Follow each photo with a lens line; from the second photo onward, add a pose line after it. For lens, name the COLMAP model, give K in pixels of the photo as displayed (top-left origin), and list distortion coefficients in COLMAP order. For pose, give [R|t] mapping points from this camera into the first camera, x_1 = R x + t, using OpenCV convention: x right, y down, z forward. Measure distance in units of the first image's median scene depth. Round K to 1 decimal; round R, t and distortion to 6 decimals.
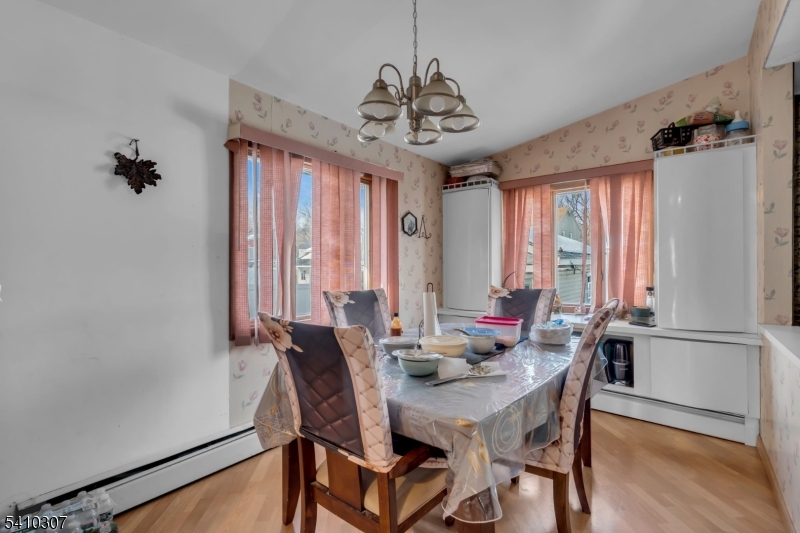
lens RADIAL K [[364.8, 0, 401.8], [0, 364.8, 265.0], [0, 0, 1]] dist [-0.004564, 0.000792]
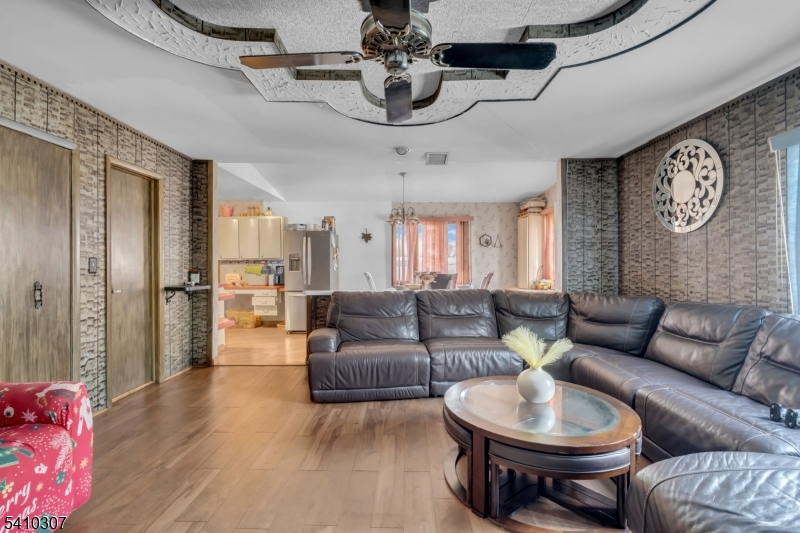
lens RADIAL K [[364.8, 0, 400.8], [0, 364.8, 265.4], [0, 0, 1]] dist [-0.004564, 0.000792]
pose [[0.609640, -0.000532, -0.792678, 1.528870], [0.000461, 1.000000, -0.000316, 0.022218], [0.792678, -0.000173, 0.609640, -0.625273]]
